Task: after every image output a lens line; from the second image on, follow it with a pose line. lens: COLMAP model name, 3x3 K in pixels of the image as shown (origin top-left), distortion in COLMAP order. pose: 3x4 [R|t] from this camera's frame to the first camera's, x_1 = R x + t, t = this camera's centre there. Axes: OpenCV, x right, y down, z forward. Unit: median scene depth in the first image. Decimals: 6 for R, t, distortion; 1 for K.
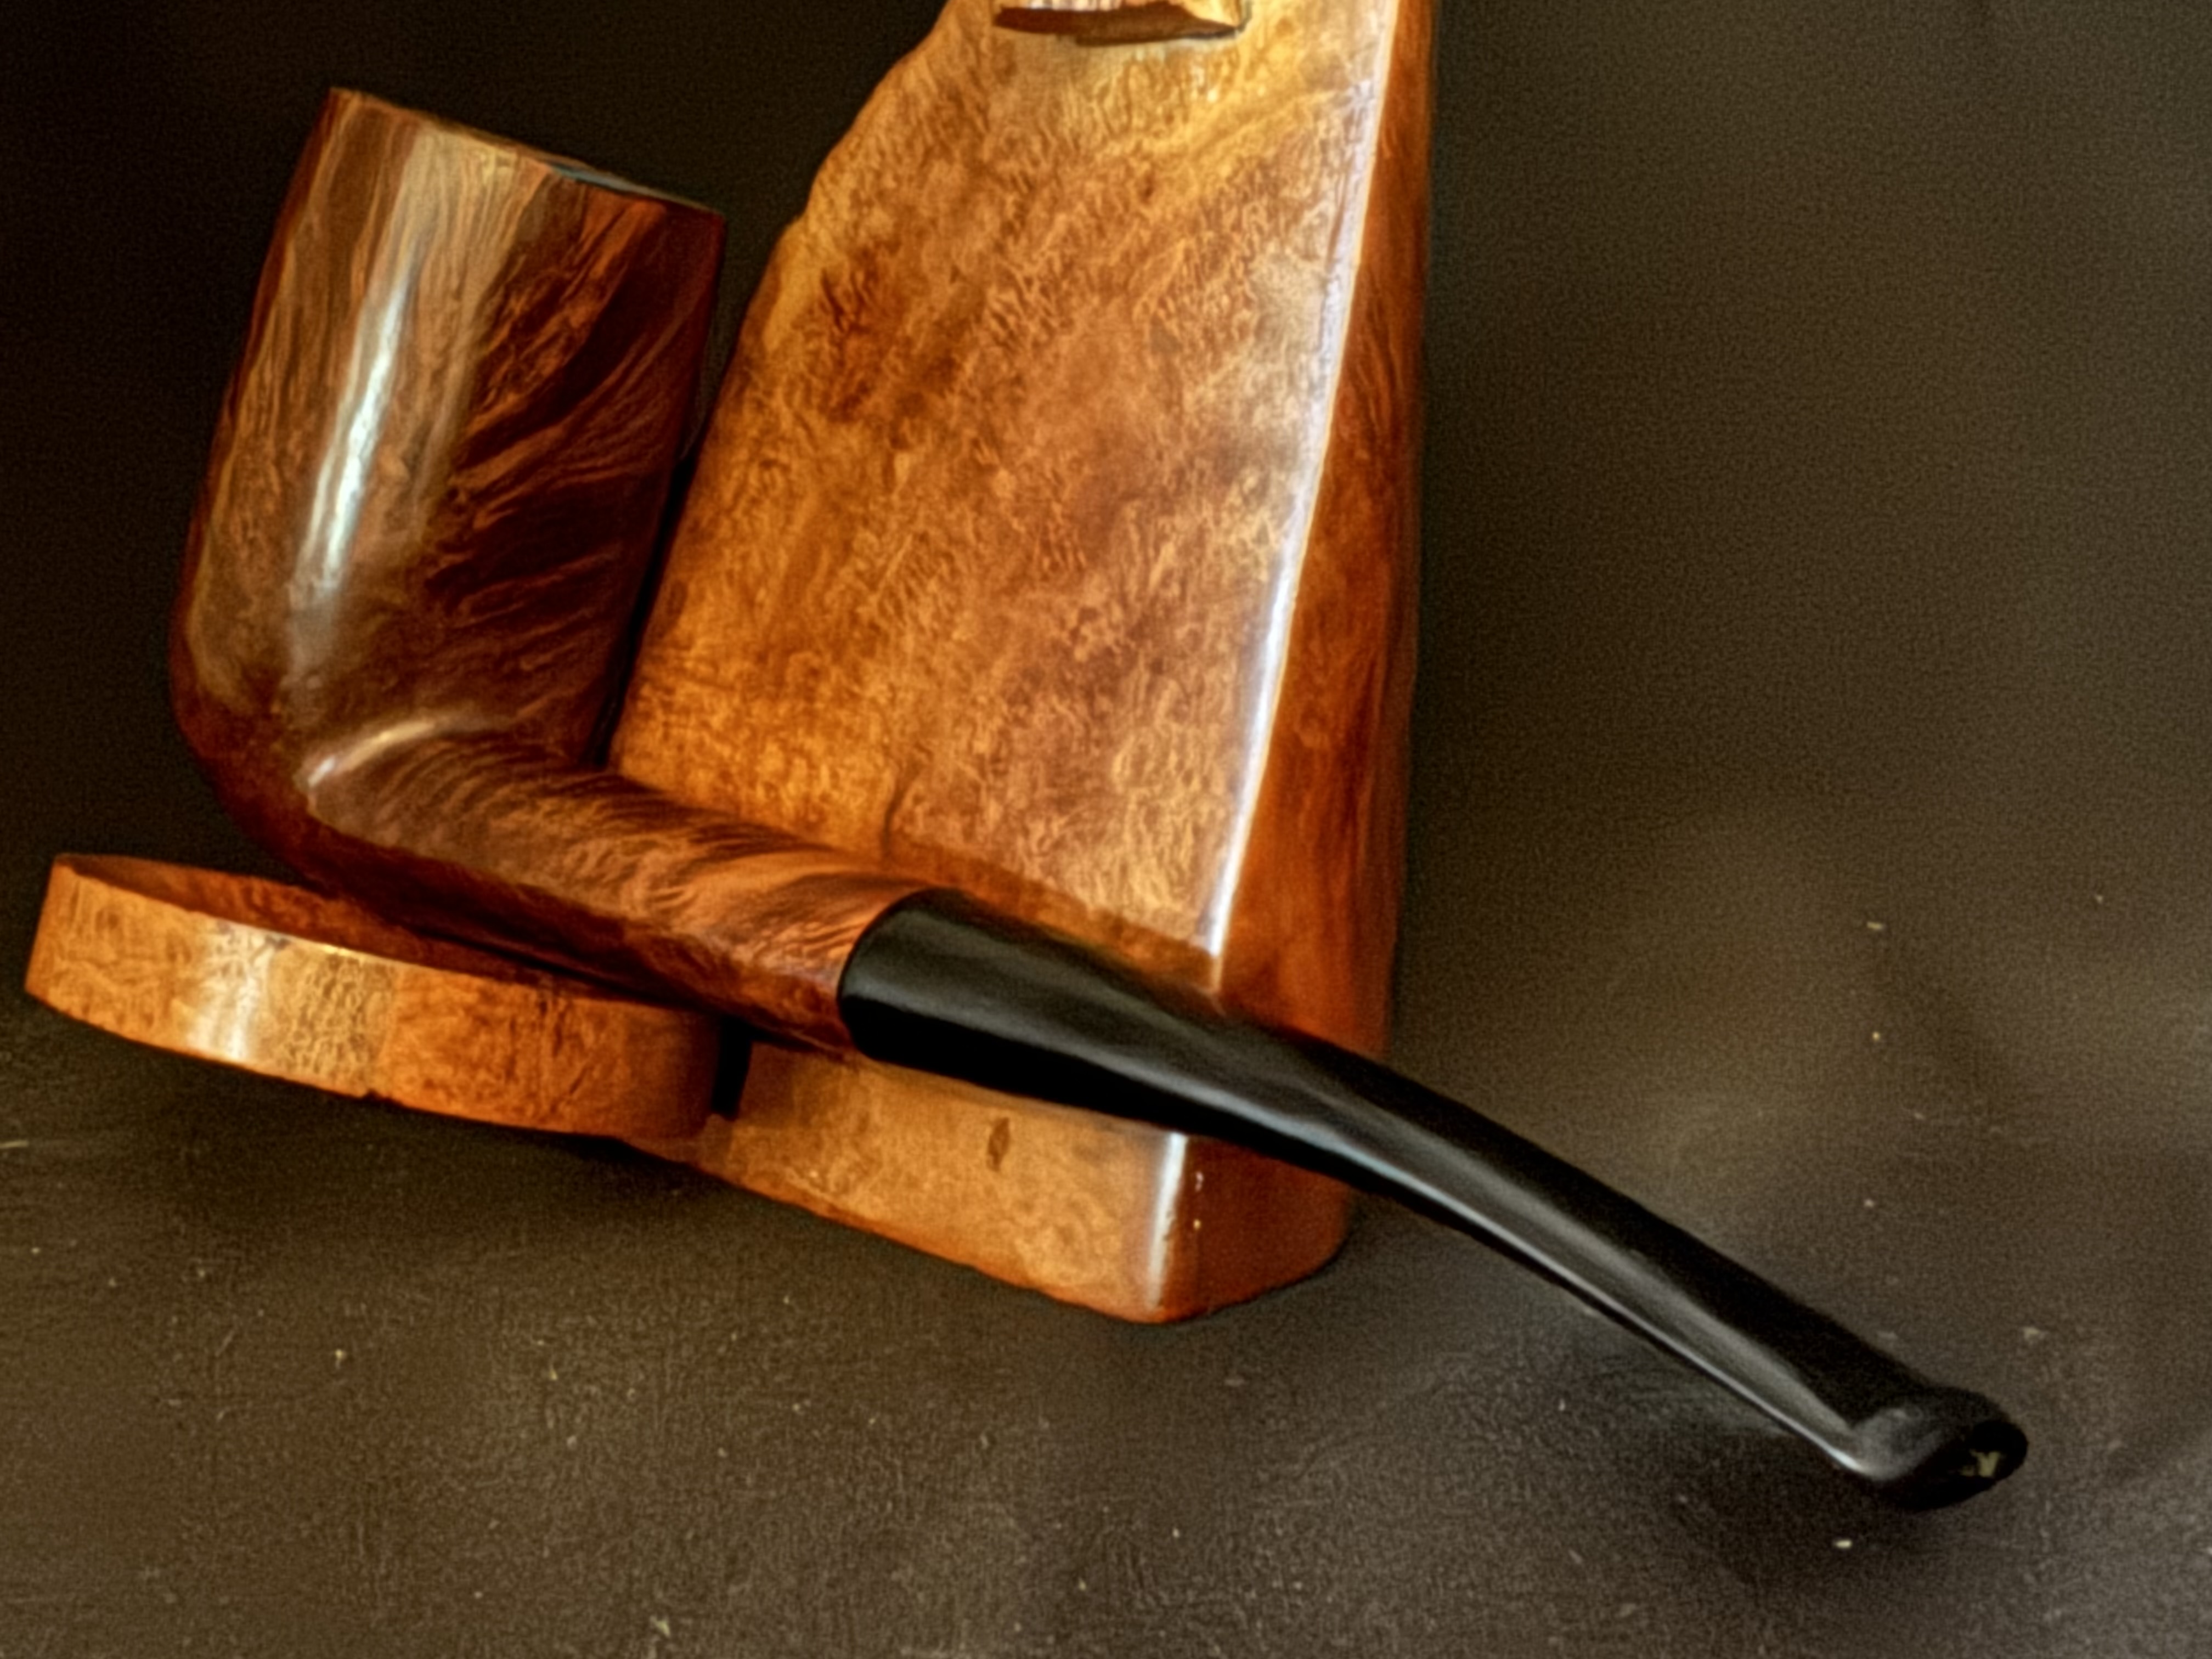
lens RADIAL K [[2853.5, 0, 1096.4], [0, 2853.5, 826.6], [0, 0, 1]] dist [-0.009001, 0.000000]
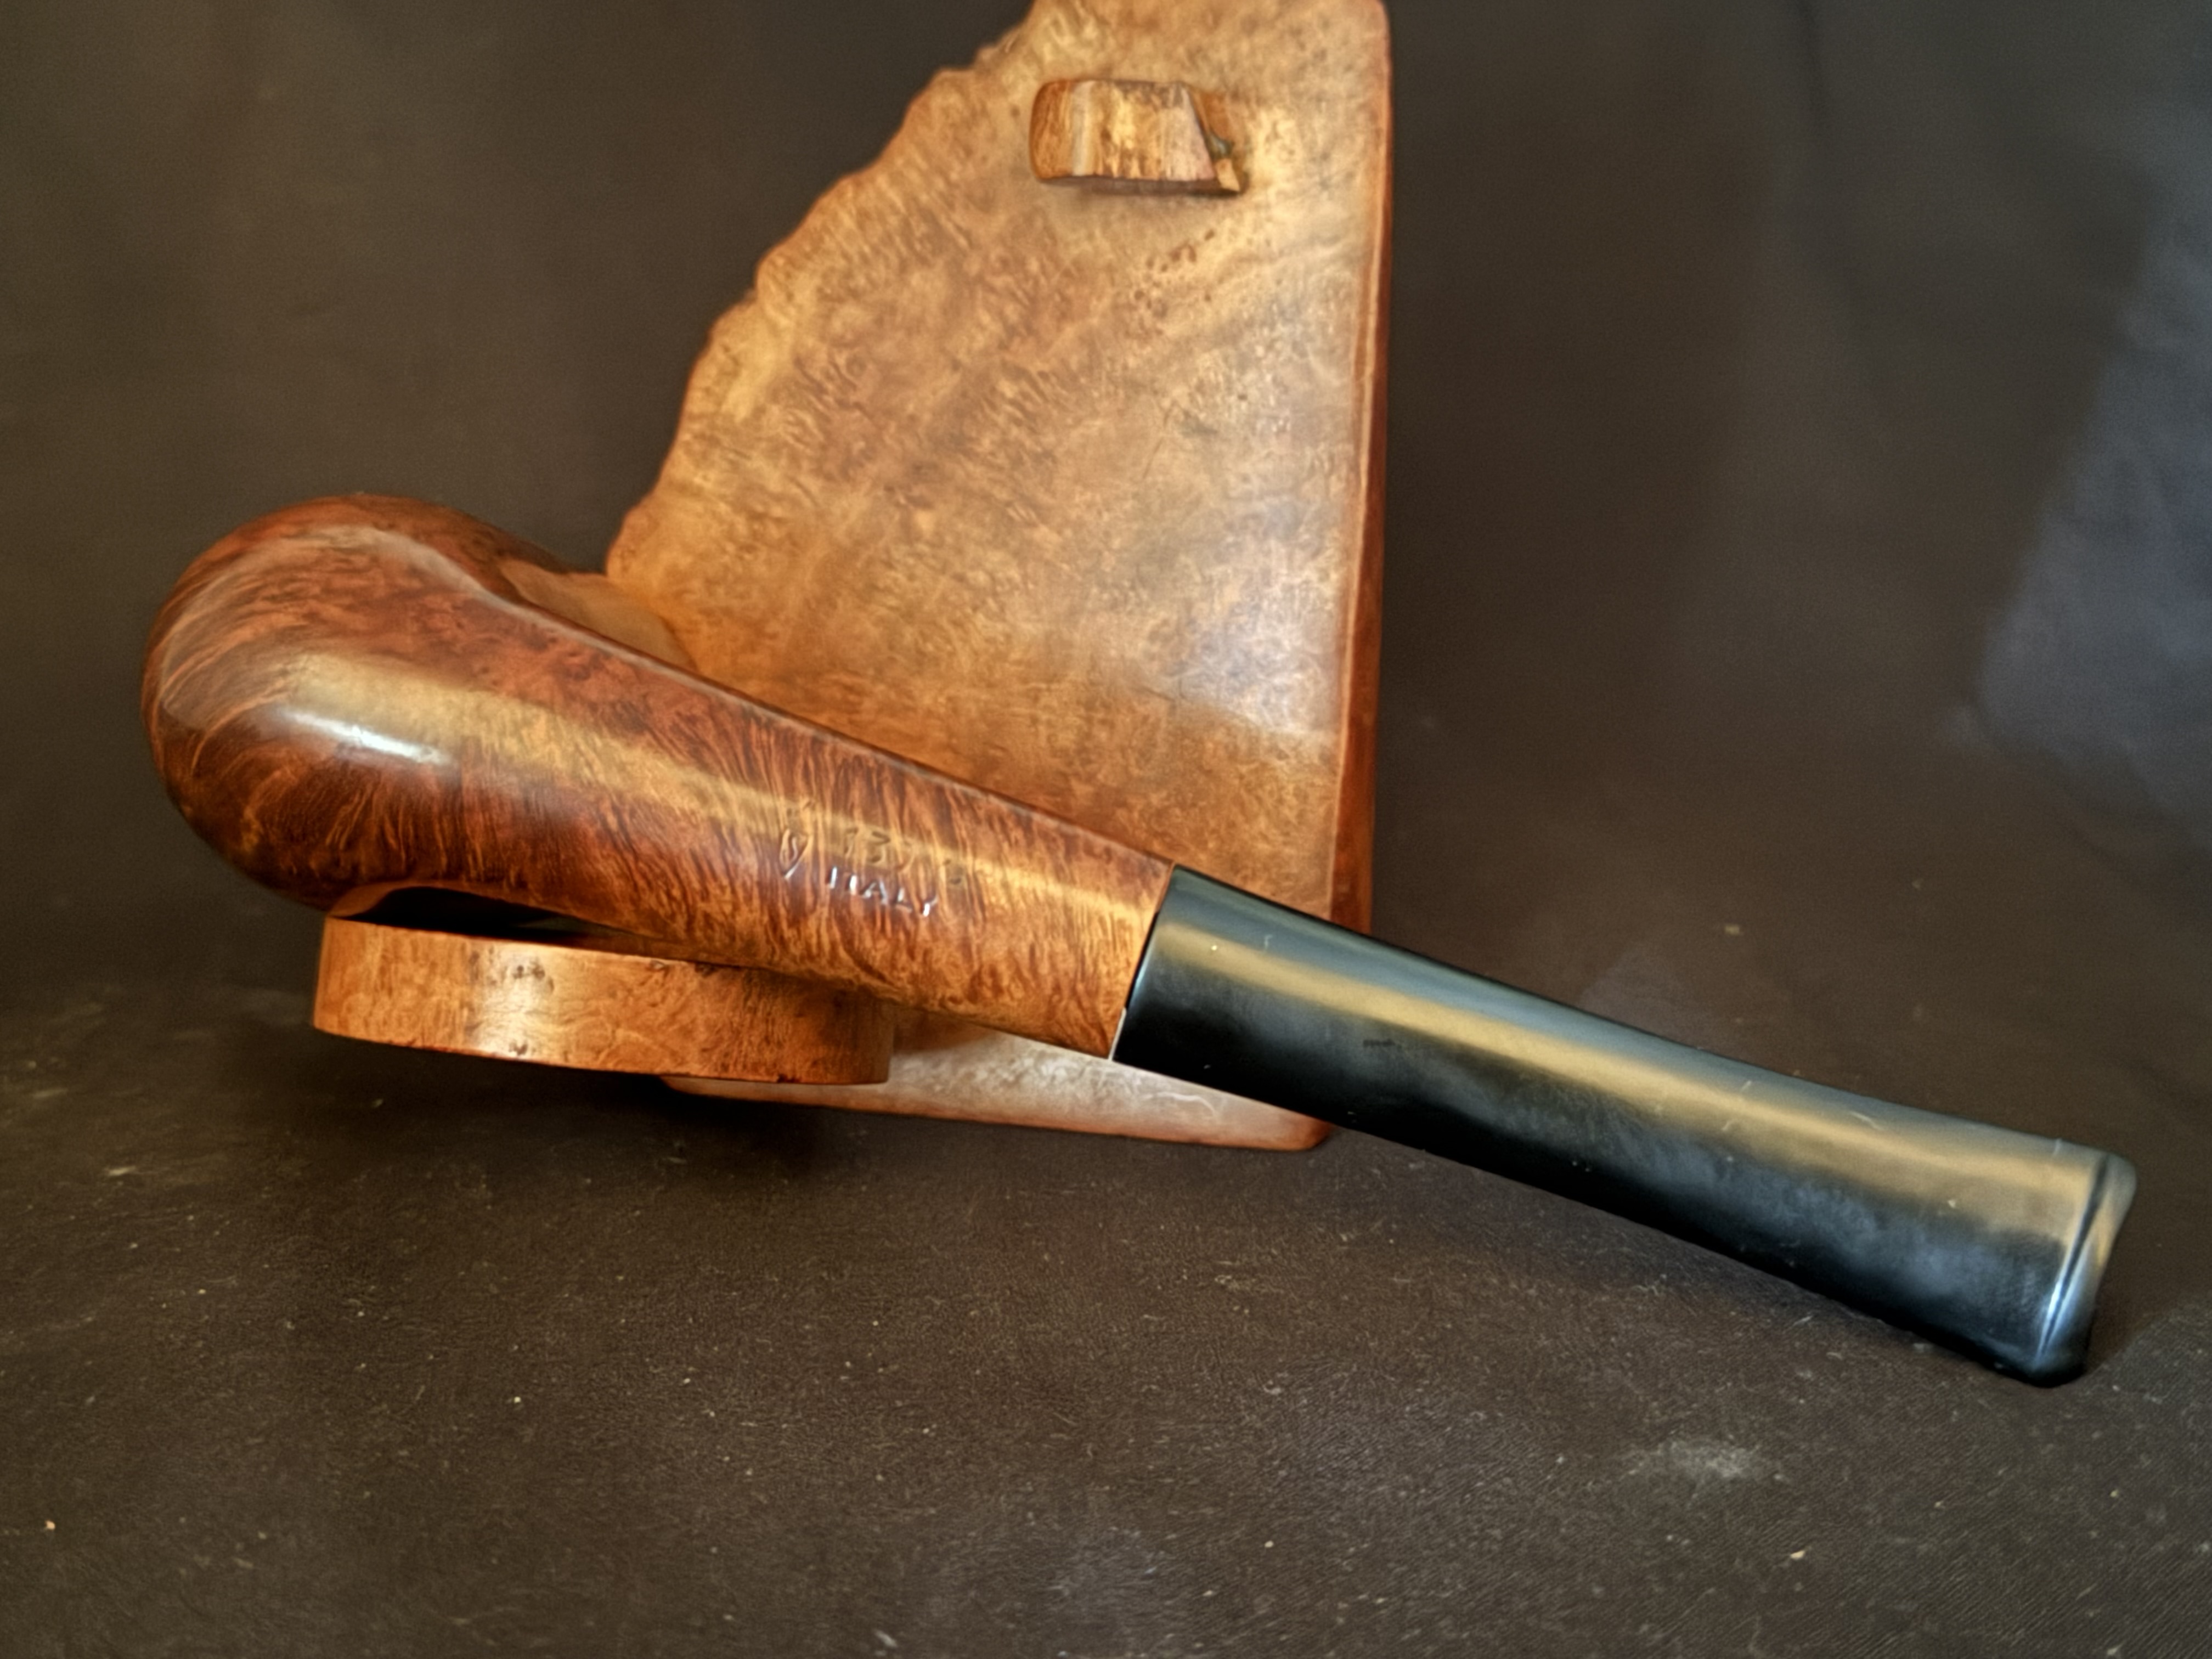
lens RADIAL K [[2853.5, 0, 1142.0], [0, 2853.5, 910.7], [0, 0, 1]] dist [-0.009001, 0.000000]
pose [[0.847769, -0.136770, 0.512428, -0.709138], [0.080534, 0.988171, 0.130512, -0.122962], [-0.524216, -0.069376, 0.848755, -0.133814]]
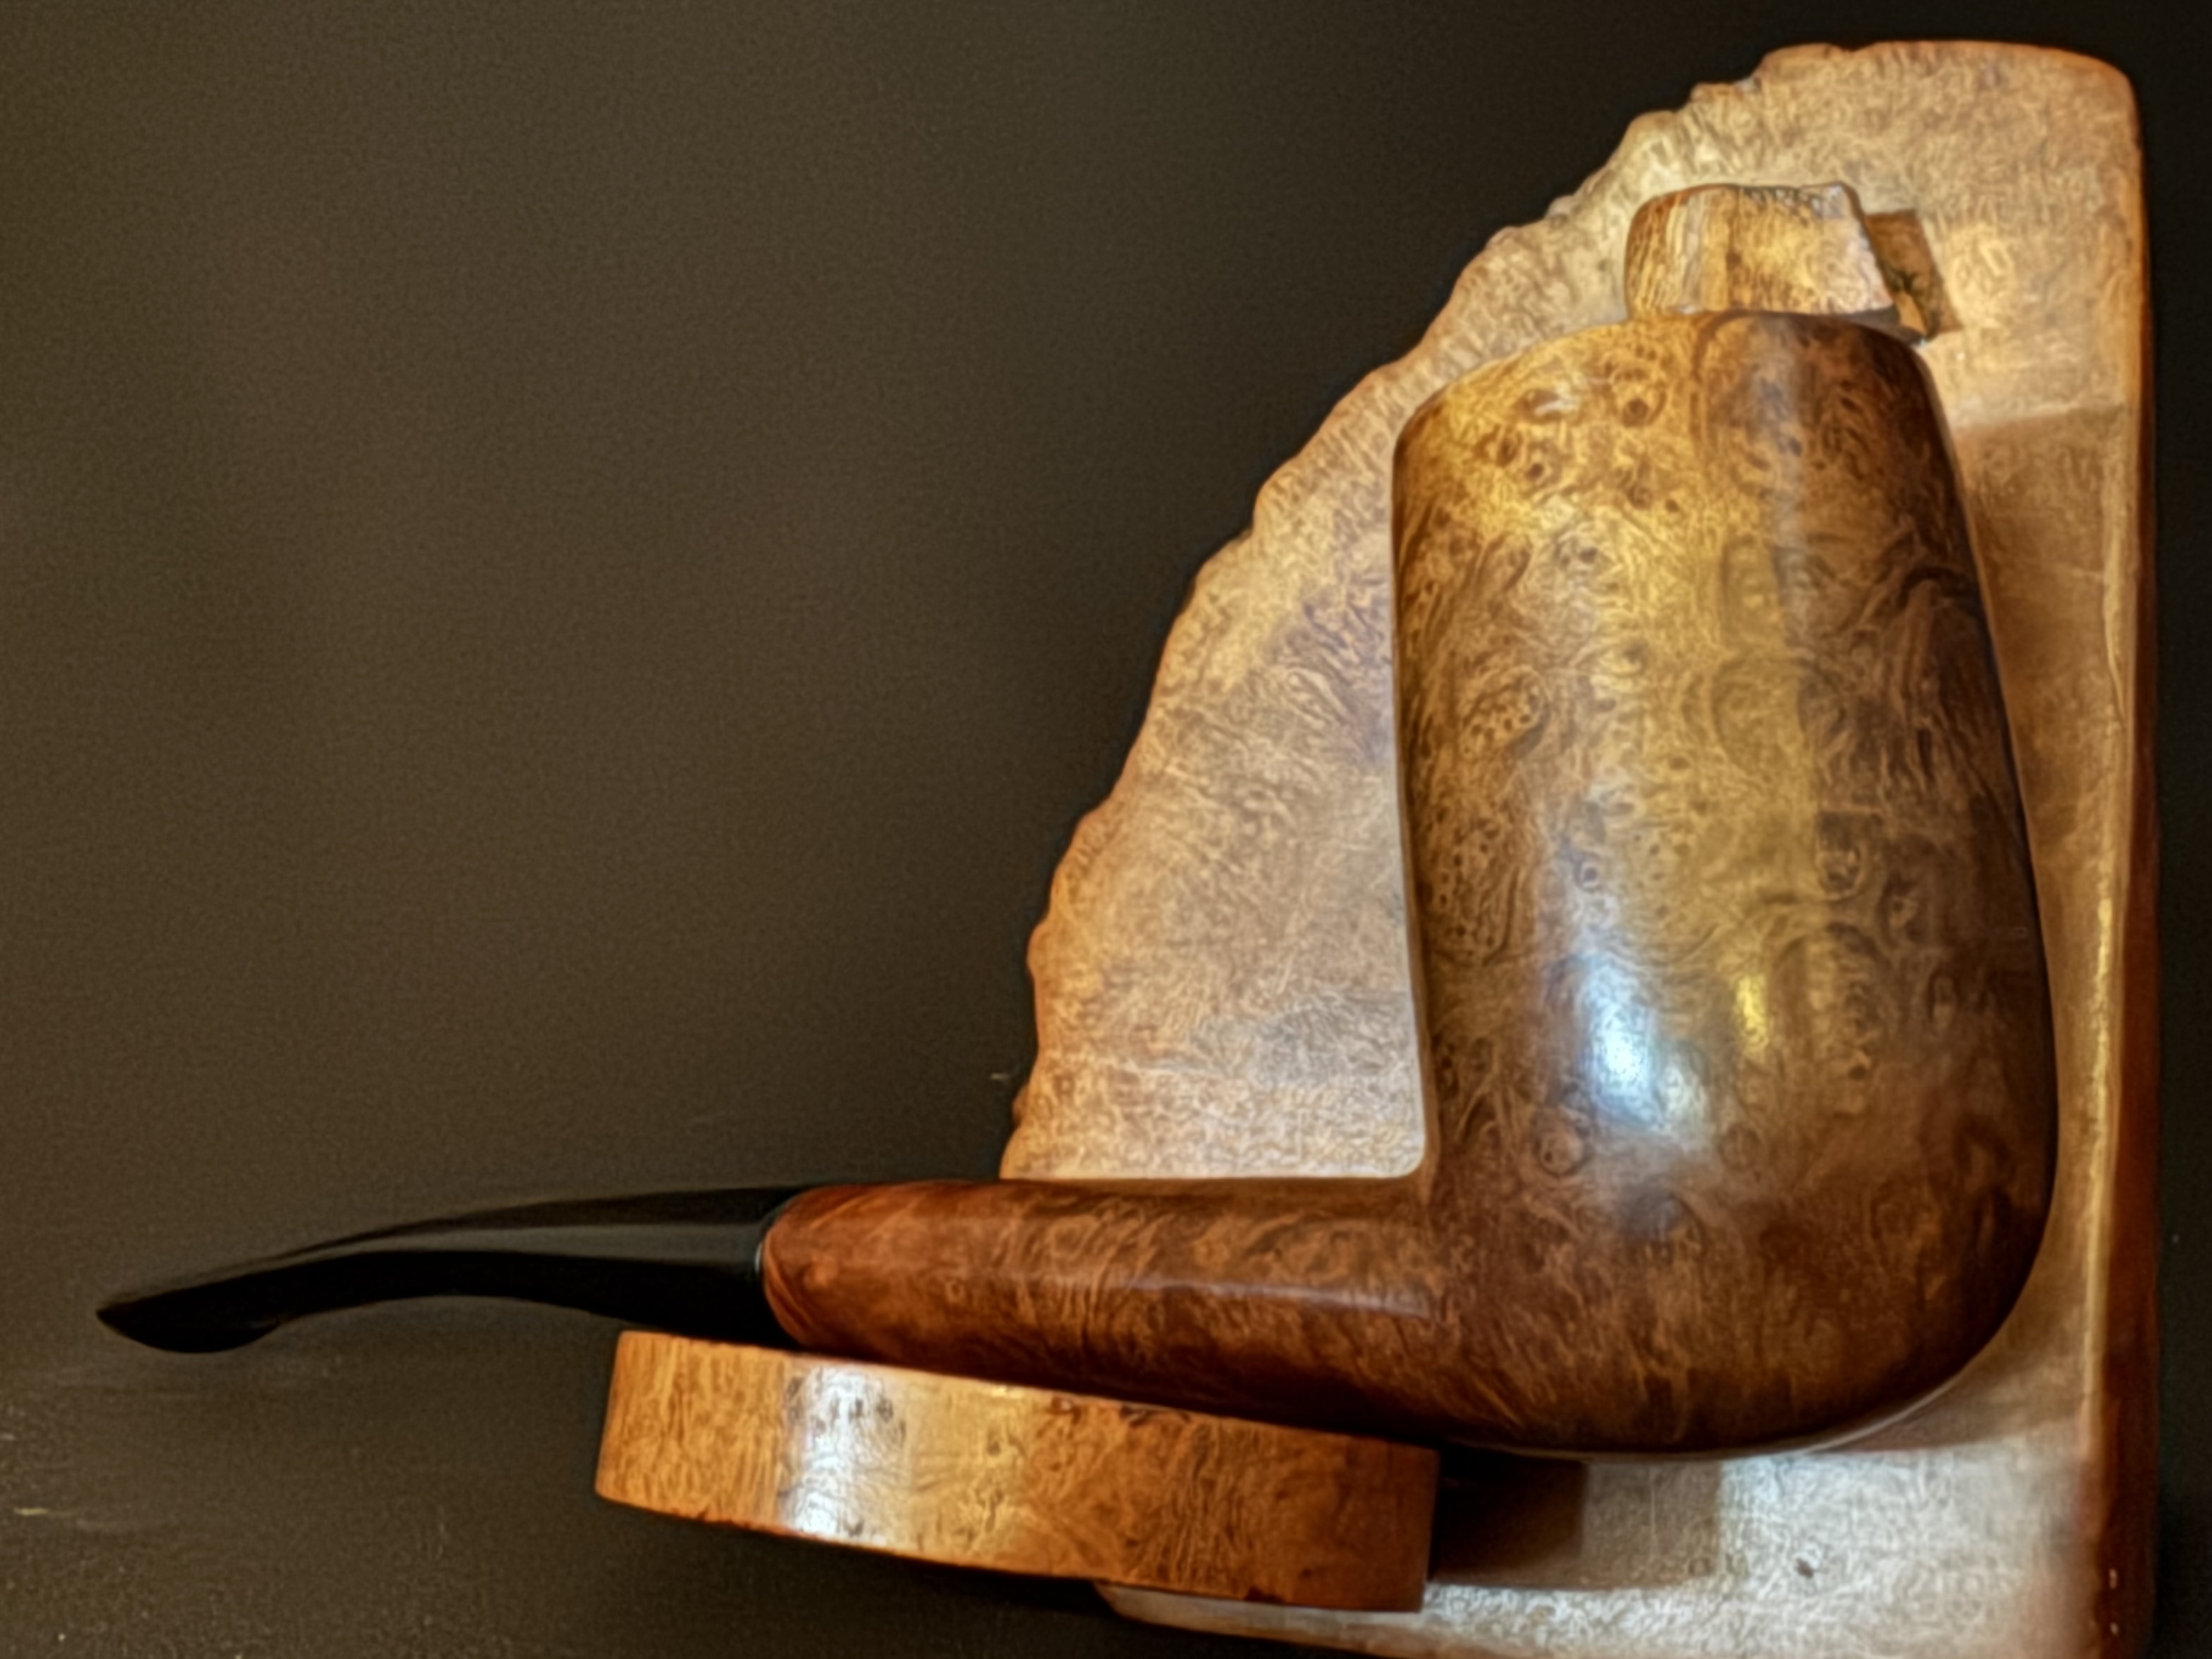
lens RADIAL K [[2853.5, 0, 1087.4], [0, 2853.5, 829.2], [0, 0, 1]] dist [-0.009001, 0.000000]
pose [[0.940609, -0.032780, 0.337905, -0.530452], [0.073827, 0.991258, -0.109348, -0.034038], [-0.331367, 0.127800, 0.934806, 0.220867]]
